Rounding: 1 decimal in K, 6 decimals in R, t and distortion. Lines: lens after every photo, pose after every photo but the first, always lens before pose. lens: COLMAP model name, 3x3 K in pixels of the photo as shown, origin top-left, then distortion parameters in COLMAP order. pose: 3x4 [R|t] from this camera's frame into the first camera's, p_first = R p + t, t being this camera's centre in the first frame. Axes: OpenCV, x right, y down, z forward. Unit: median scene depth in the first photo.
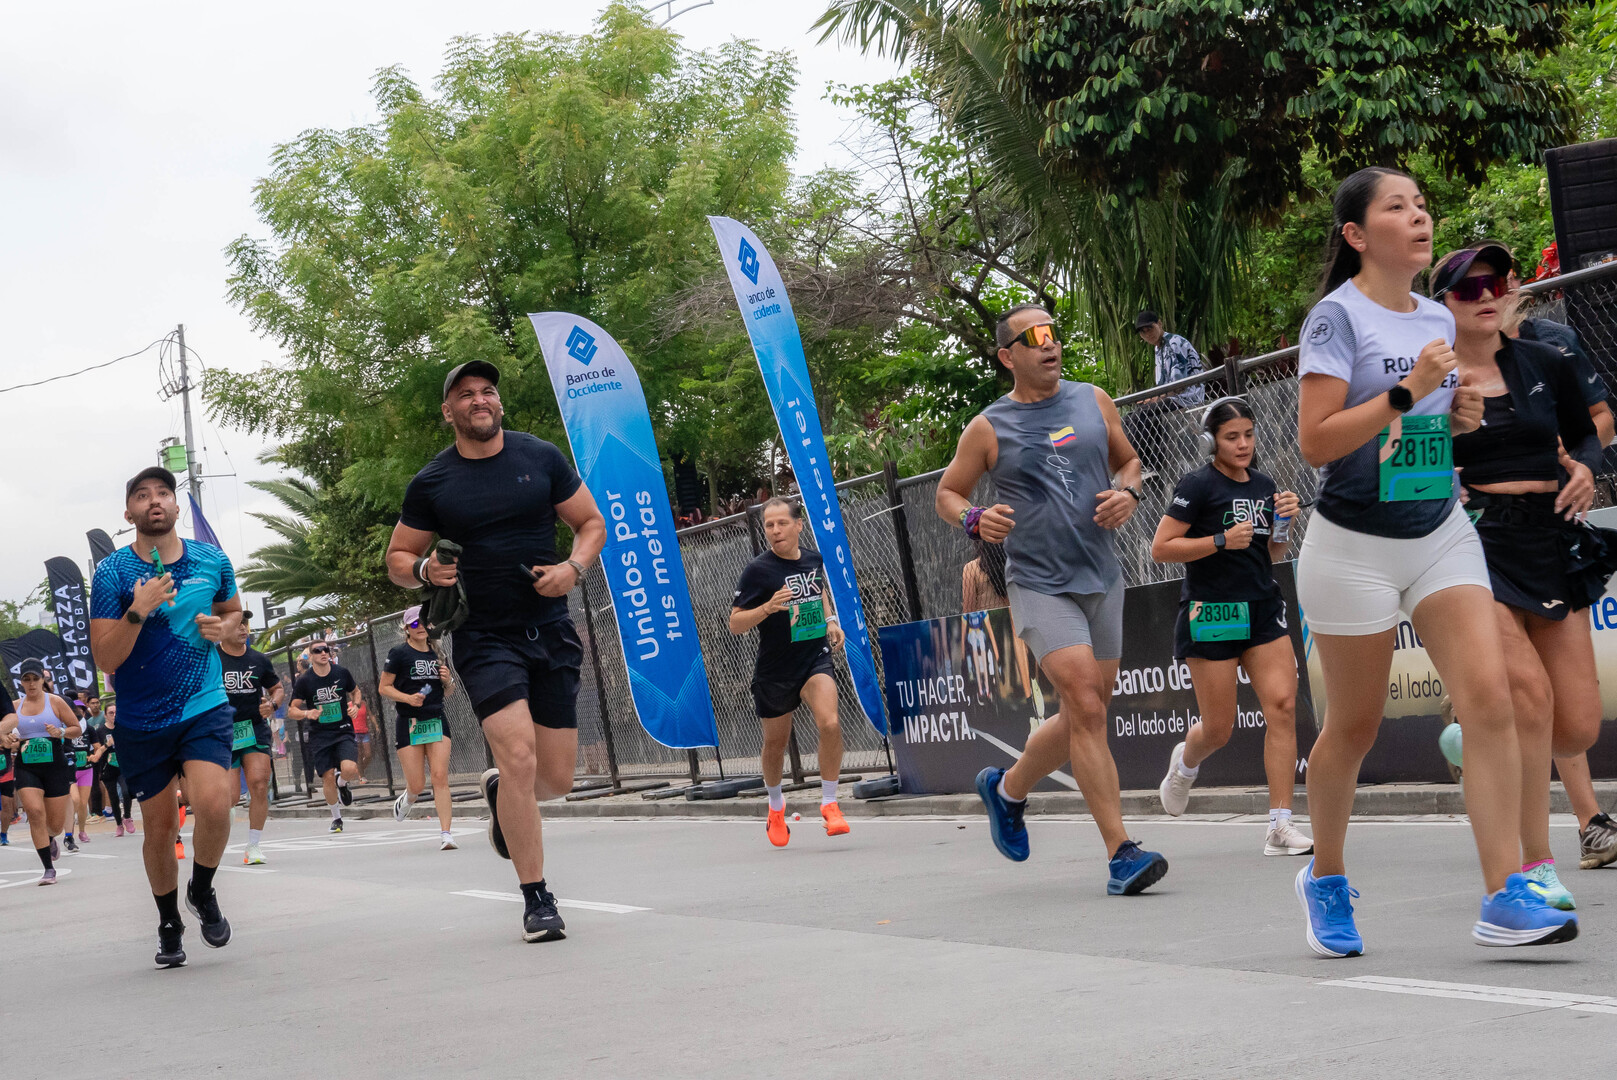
lens RADIAL K [[3285.4, 0, 812.3], [0, 3285.4, 525.4], [0, 0, 1]] dist [0.030557, 0.000000]
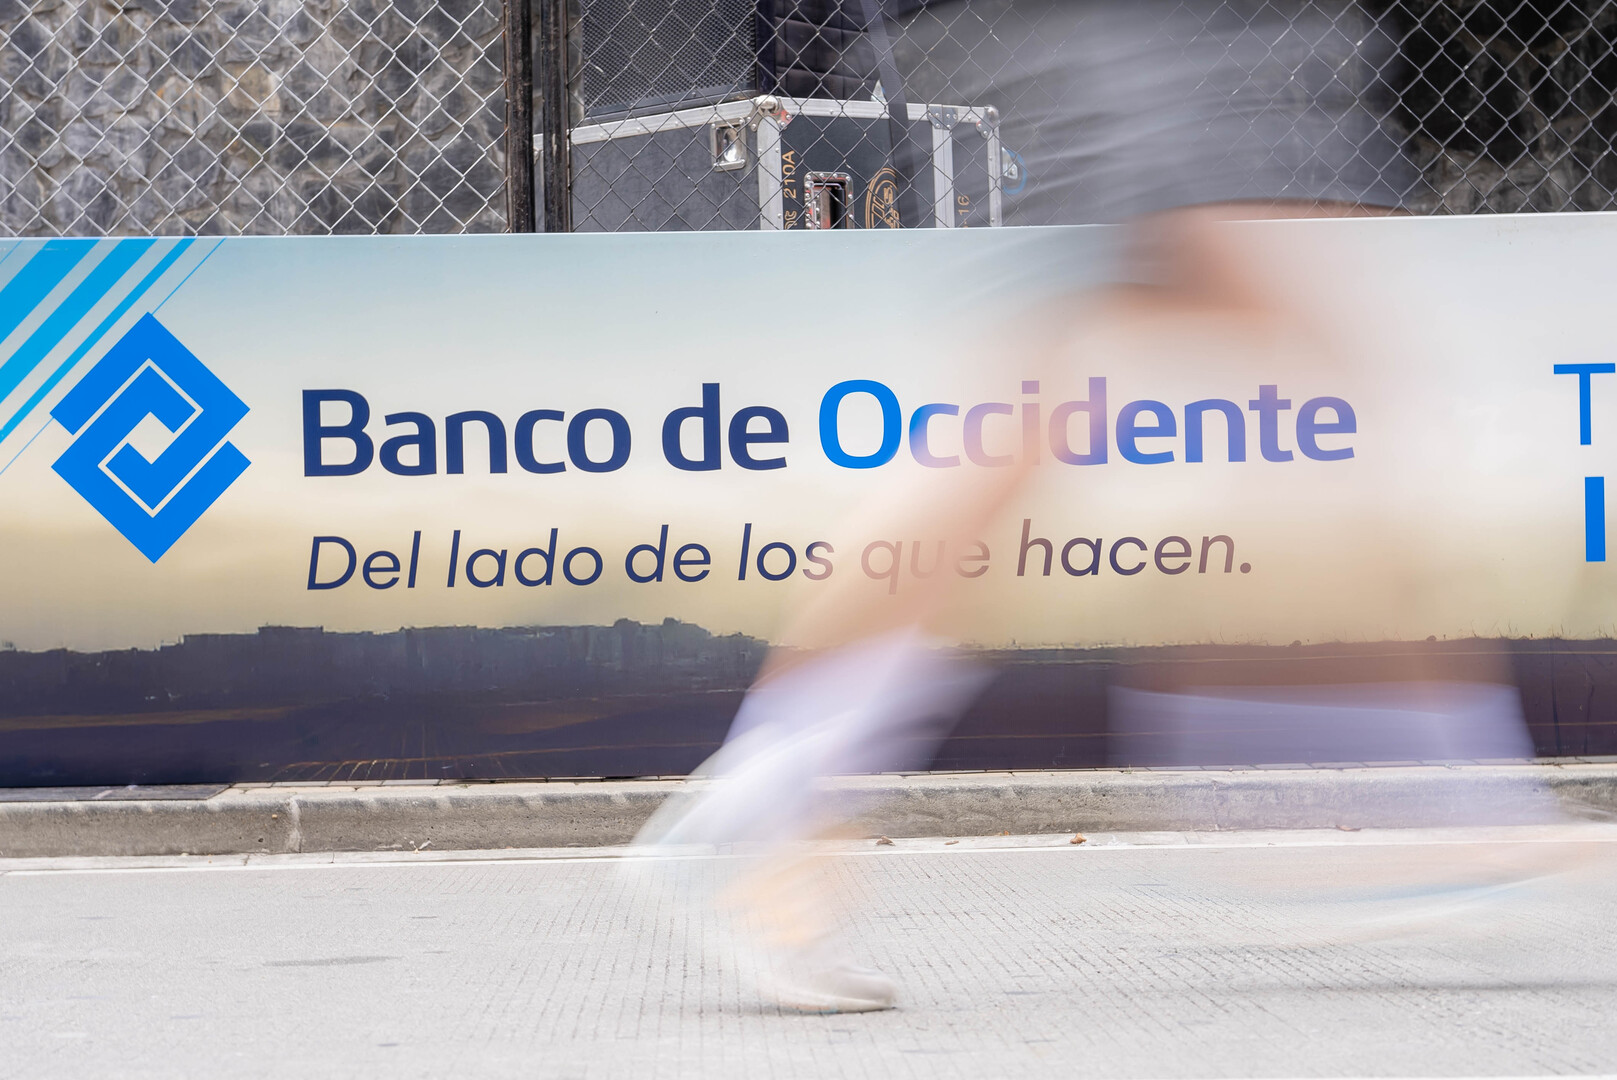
lens RADIAL K [[3512.0, 0, 814.4], [0, 3512.0, 546.9], [0, 0, 1]] dist [0.088697, 0.000000]
pose [[0.285050, 0.112523, 0.951885, -0.090664], [-0.063589, 0.993118, -0.098355, 0.032528], [-0.956401, -0.032494, 0.290244, 0.294628]]
